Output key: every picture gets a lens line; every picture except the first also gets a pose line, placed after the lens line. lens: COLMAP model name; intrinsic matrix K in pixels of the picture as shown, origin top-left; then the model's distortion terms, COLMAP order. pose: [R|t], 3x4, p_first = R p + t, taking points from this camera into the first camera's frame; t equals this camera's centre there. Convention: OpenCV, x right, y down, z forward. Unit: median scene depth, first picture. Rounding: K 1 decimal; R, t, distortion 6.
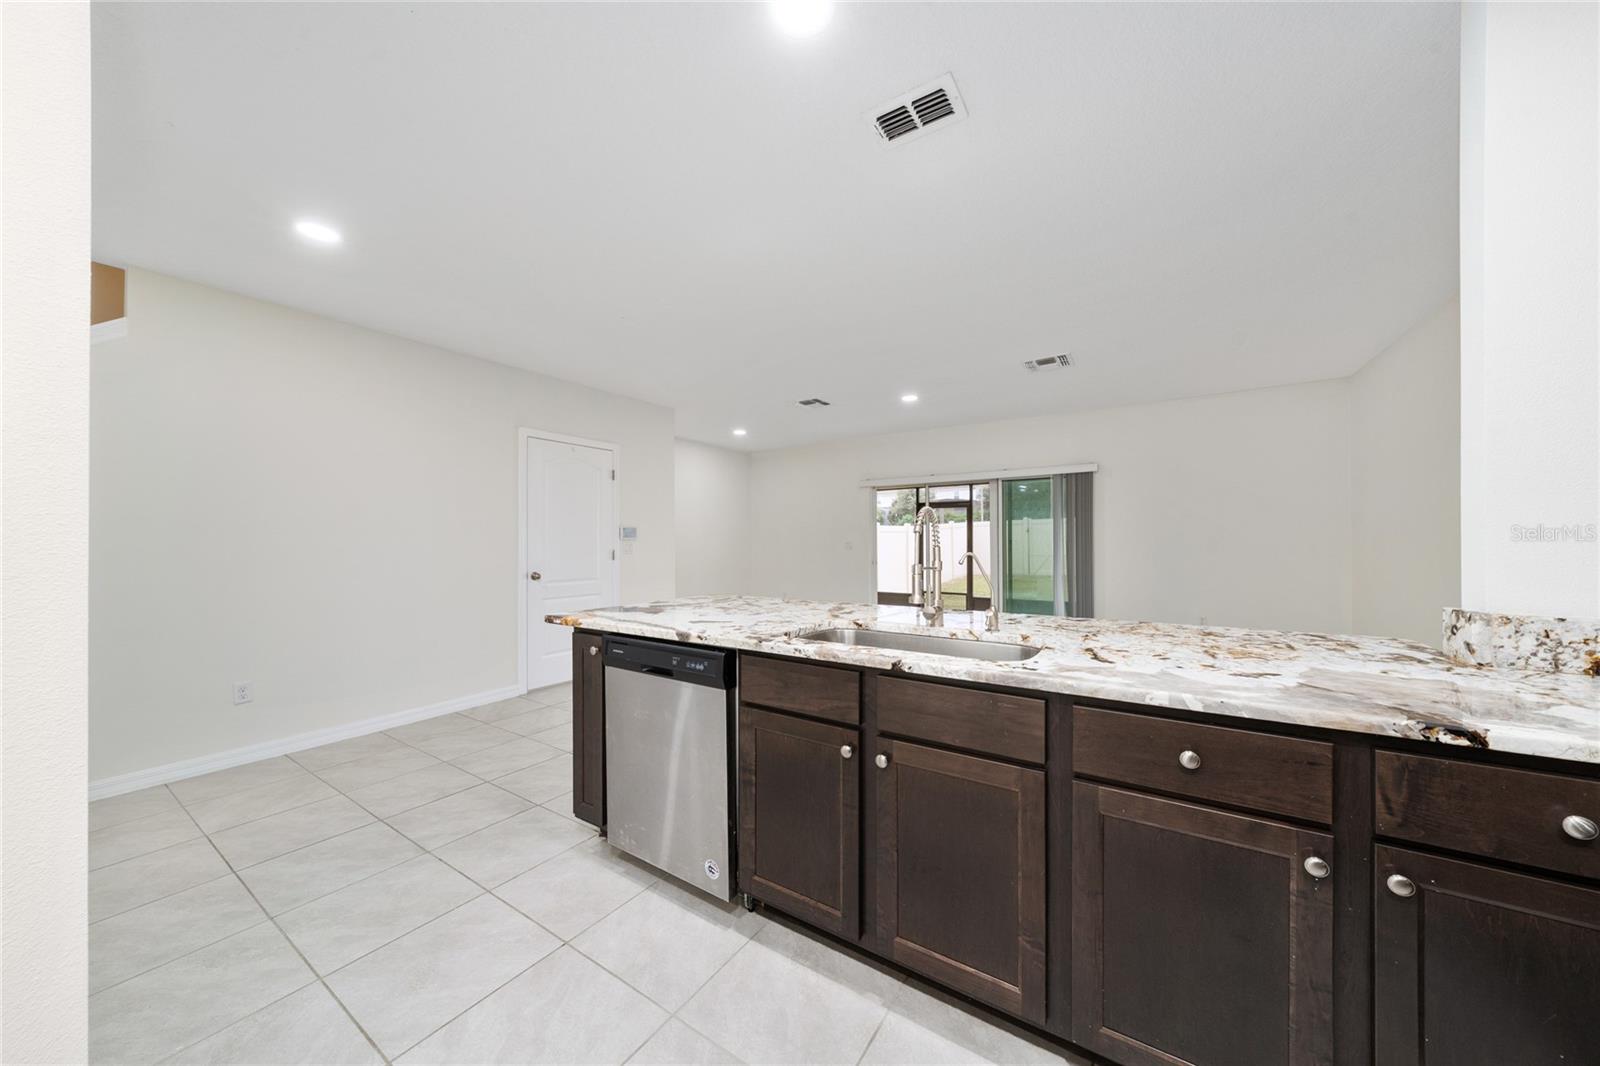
lens RADIAL K [[547.8, 0, 780.4], [0, 547.8, 540.2], [0, 0, 1]] dist [0.000868, 0.000021]
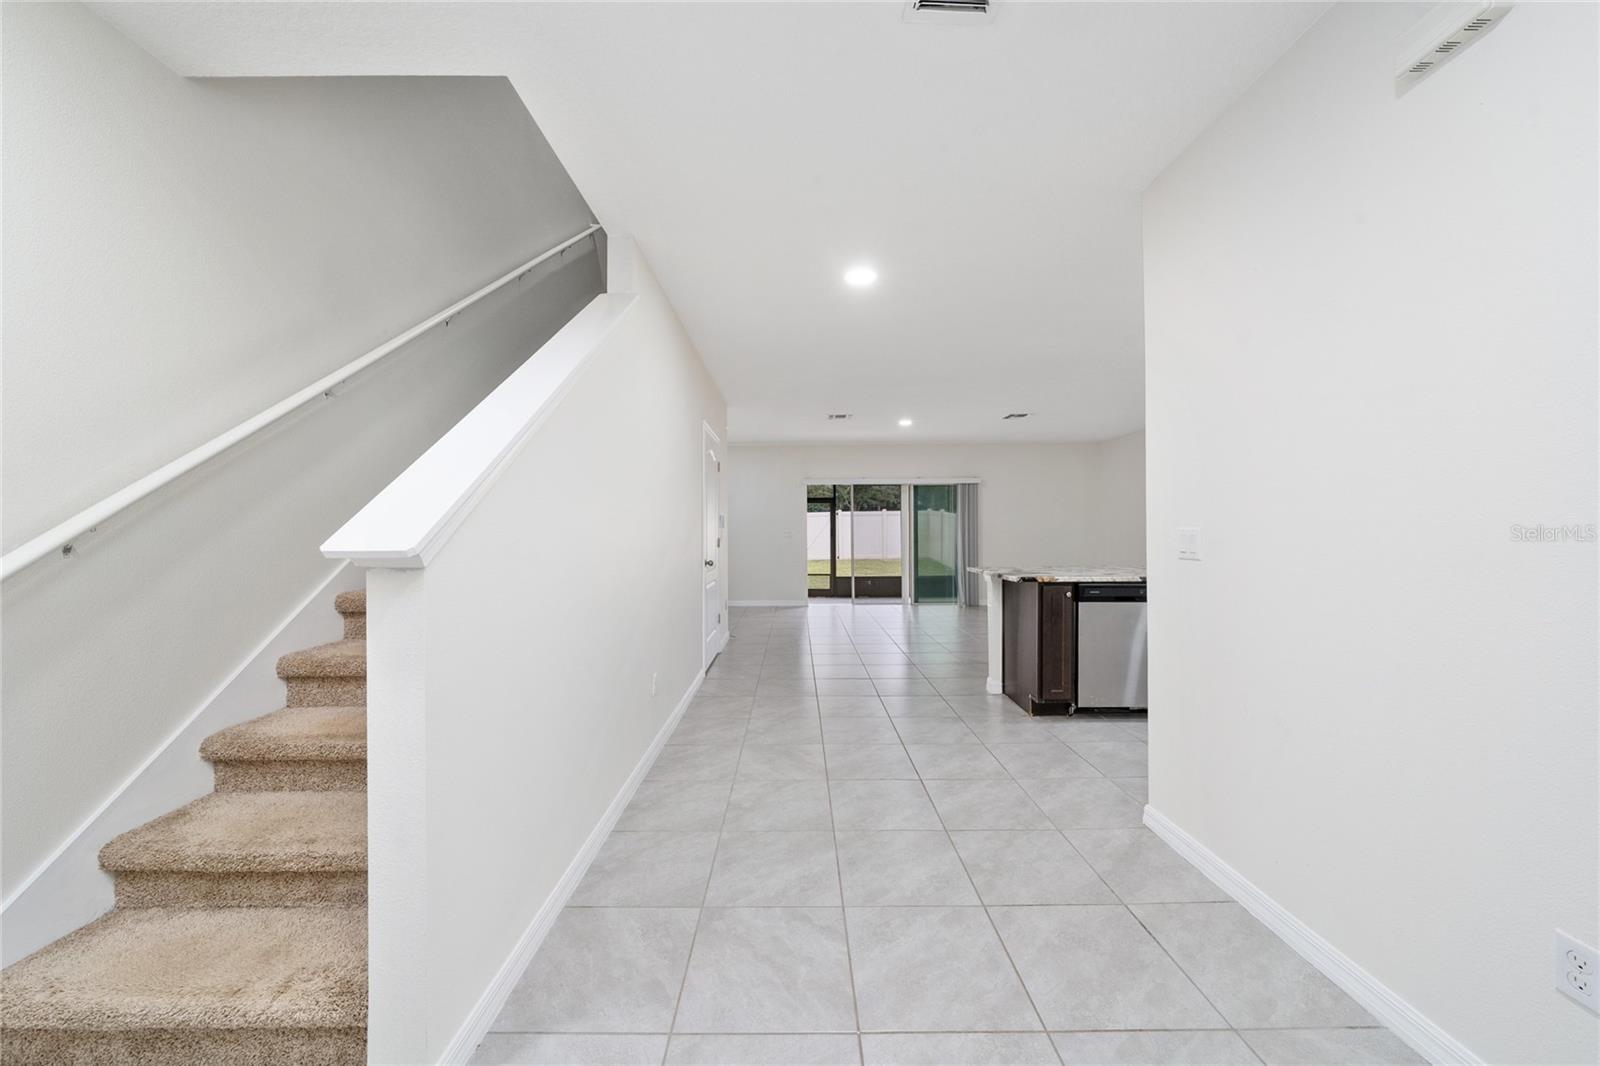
lens RADIAL K [[554.7, 0, 800.0], [0, 554.7, 533.0], [0, 0, 1]] dist [-0.000640, 0.000000]
pose [[0.829013, -0.001875, 0.559226, -2.242853], [-0.000141, 0.999994, 0.003562, 0.006830], [-0.559229, -0.003032, 0.829007, 0.056512]]
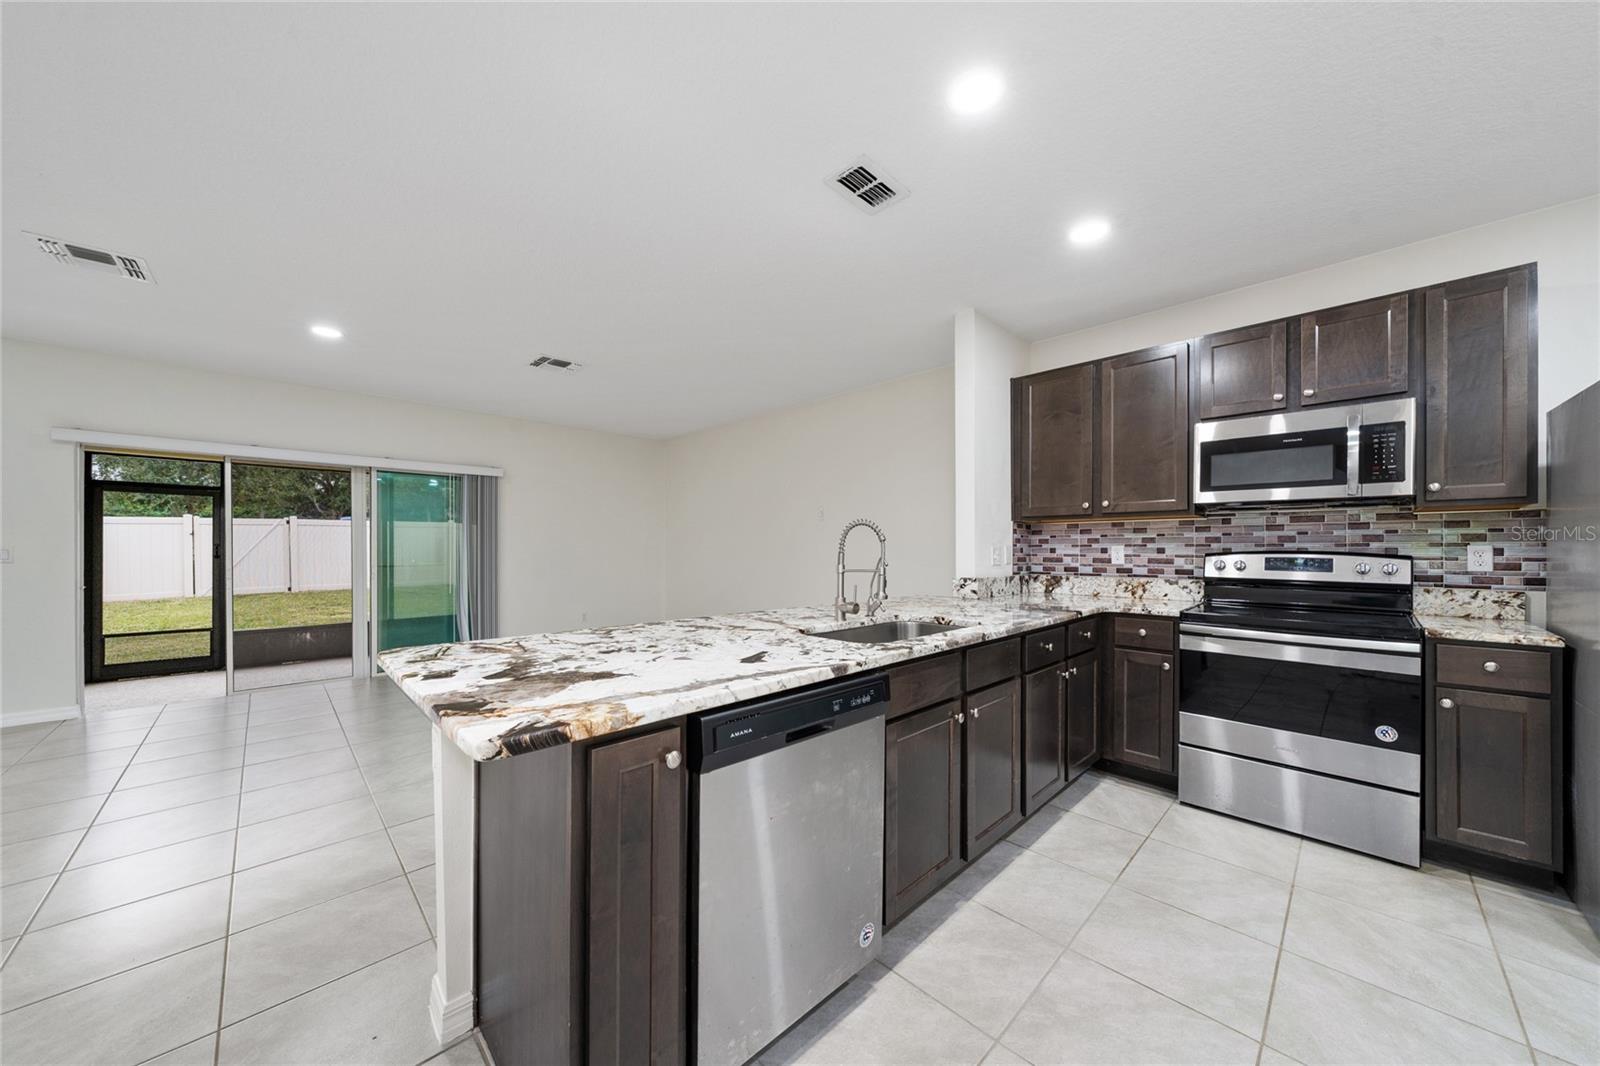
lens RADIAL K [[555.2, 0, 799.9], [0, 555.2, 547.7], [0, 0, 1]] dist [-0.000538, 0.000080]
pose [[0.189837, 0.004086, 0.981807, -0.934623], [-0.005072, 0.999982, -0.003181, 0.006973], [-0.981802, -0.004376, 0.189854, 0.892492]]
